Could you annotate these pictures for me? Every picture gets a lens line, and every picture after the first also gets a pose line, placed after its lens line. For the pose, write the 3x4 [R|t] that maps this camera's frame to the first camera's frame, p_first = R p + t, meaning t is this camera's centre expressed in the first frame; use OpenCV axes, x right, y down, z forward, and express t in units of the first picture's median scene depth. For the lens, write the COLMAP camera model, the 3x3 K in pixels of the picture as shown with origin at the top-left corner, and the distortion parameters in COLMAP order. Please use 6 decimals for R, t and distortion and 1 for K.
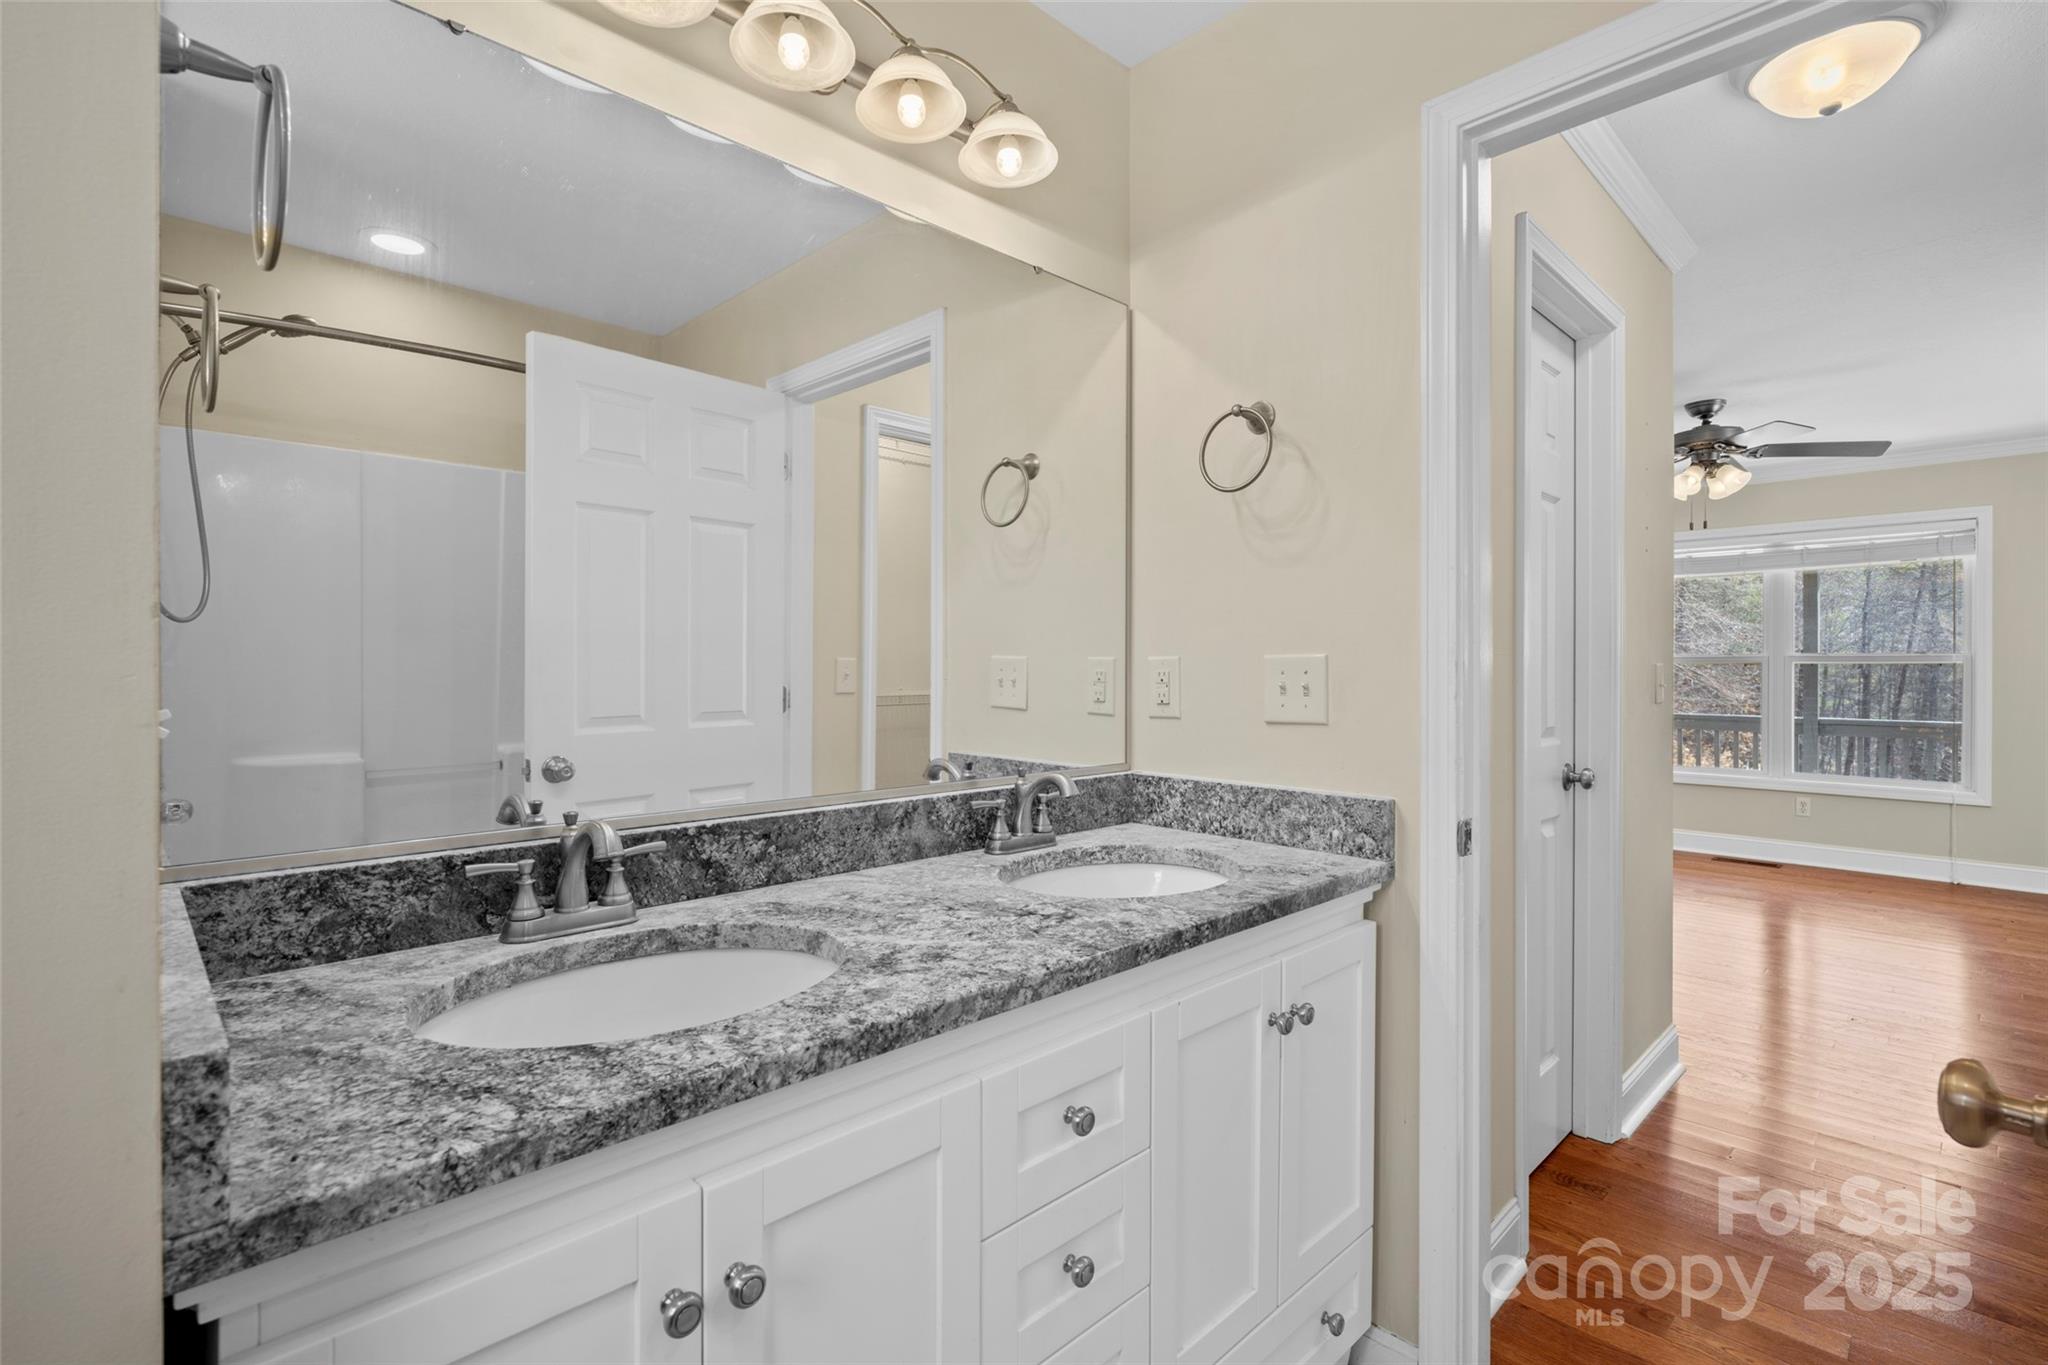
lens RADIAL K [[929.0, 0, 1029.7], [0, 929.0, 670.8], [0, 0, 1]] dist [-0.004730, 0.000612]
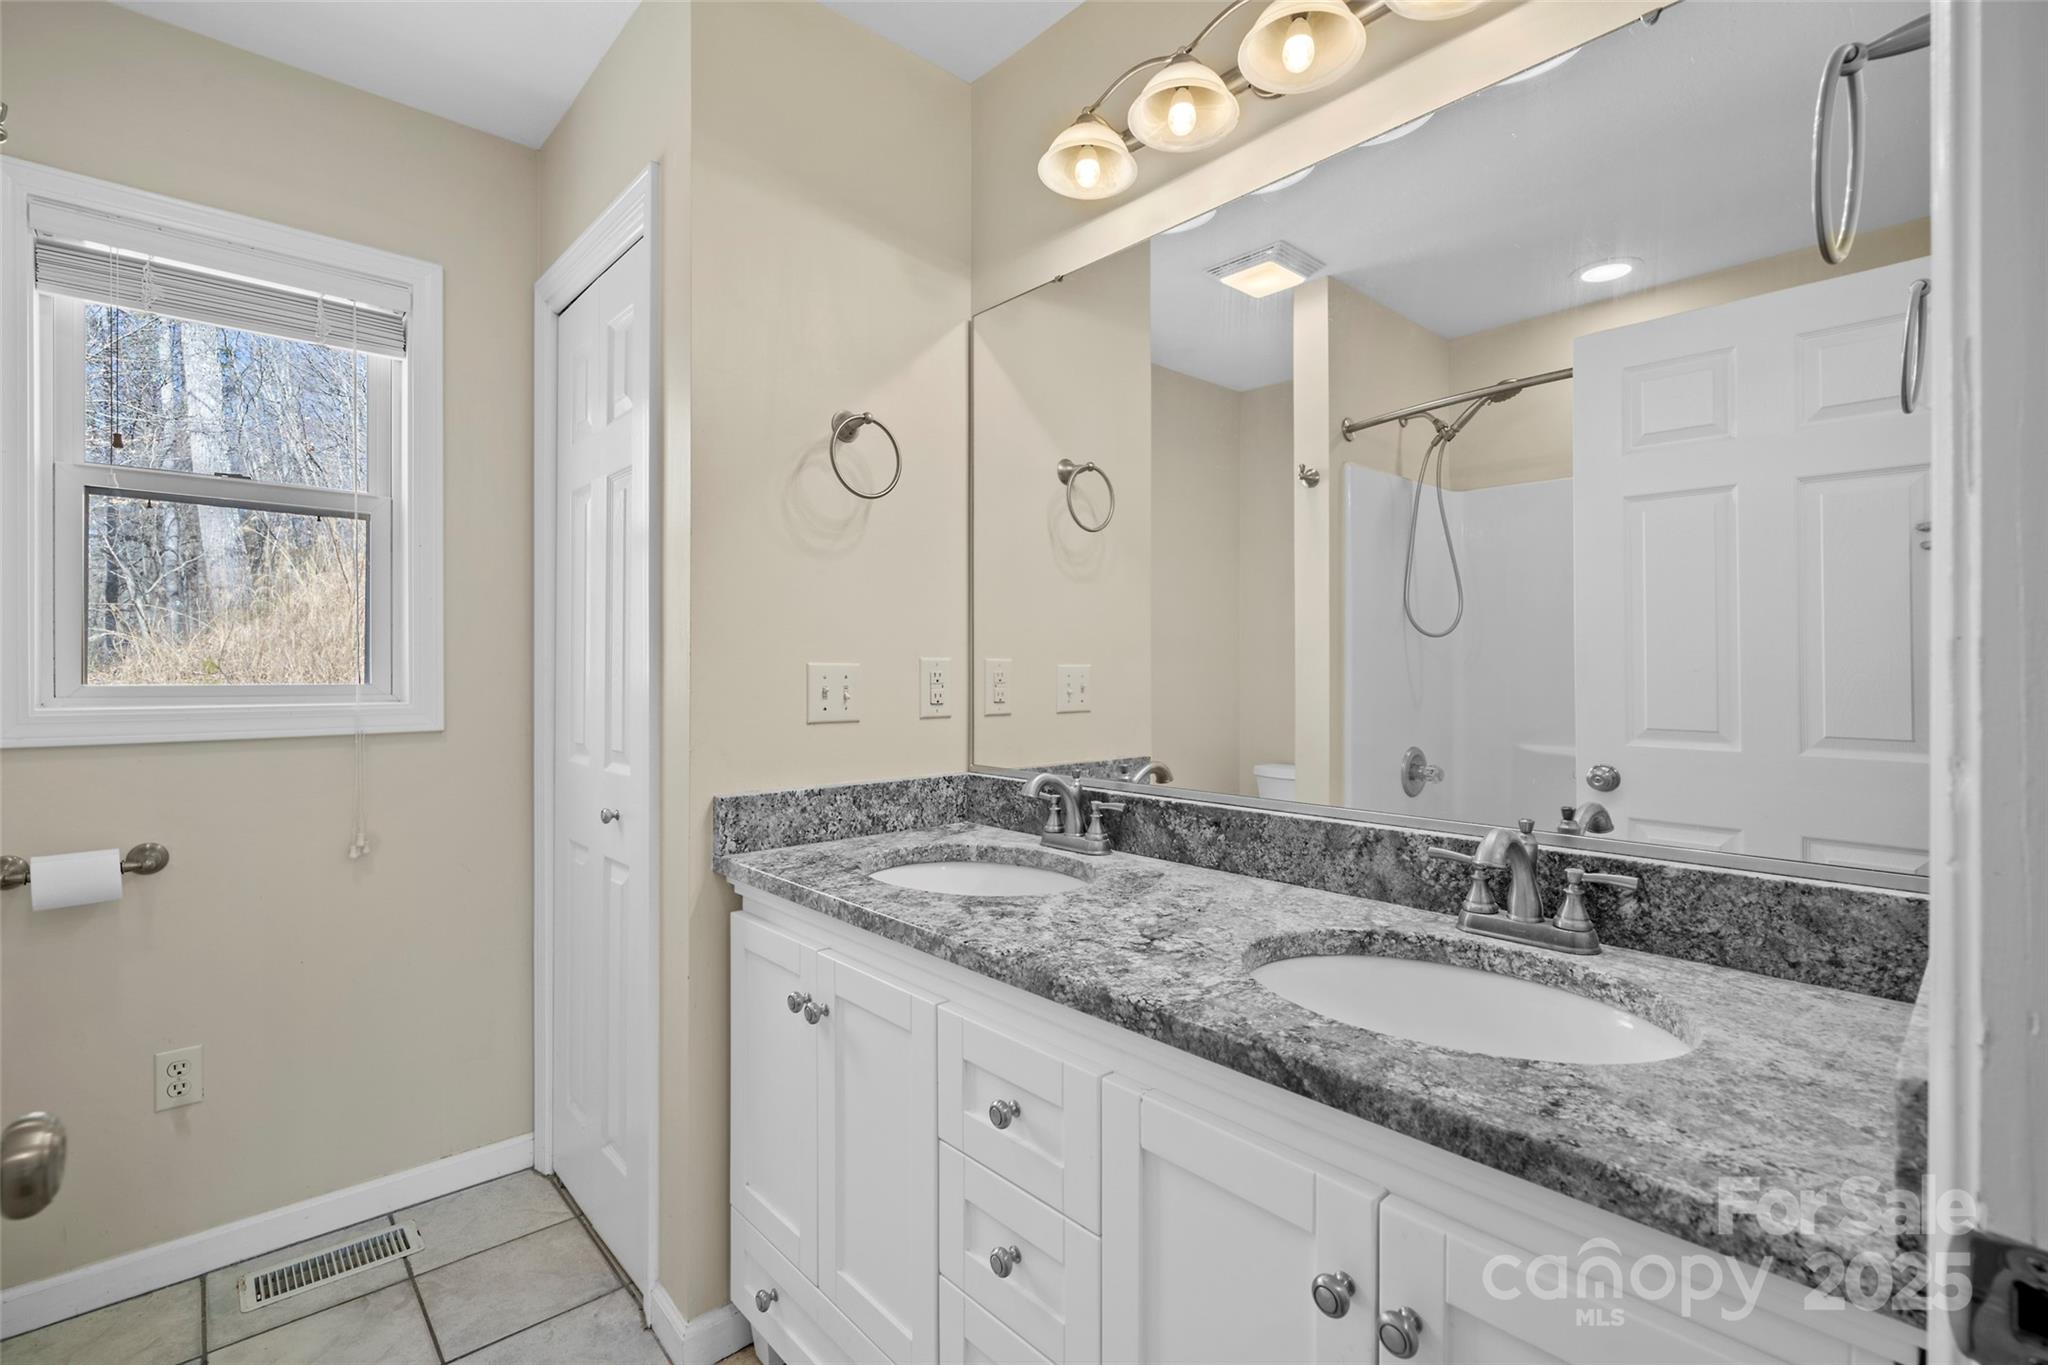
lens RADIAL K [[929.0, 0, 1029.7], [0, 929.0, 670.8], [0, 0, 1]] dist [-0.004730, 0.000612]
pose [[-0.021289, -0.002603, -0.999770, 0.876480], [-0.003962, 0.999989, -0.002519, 0.000174], [0.999766, 0.003907, -0.021299, 0.856014]]
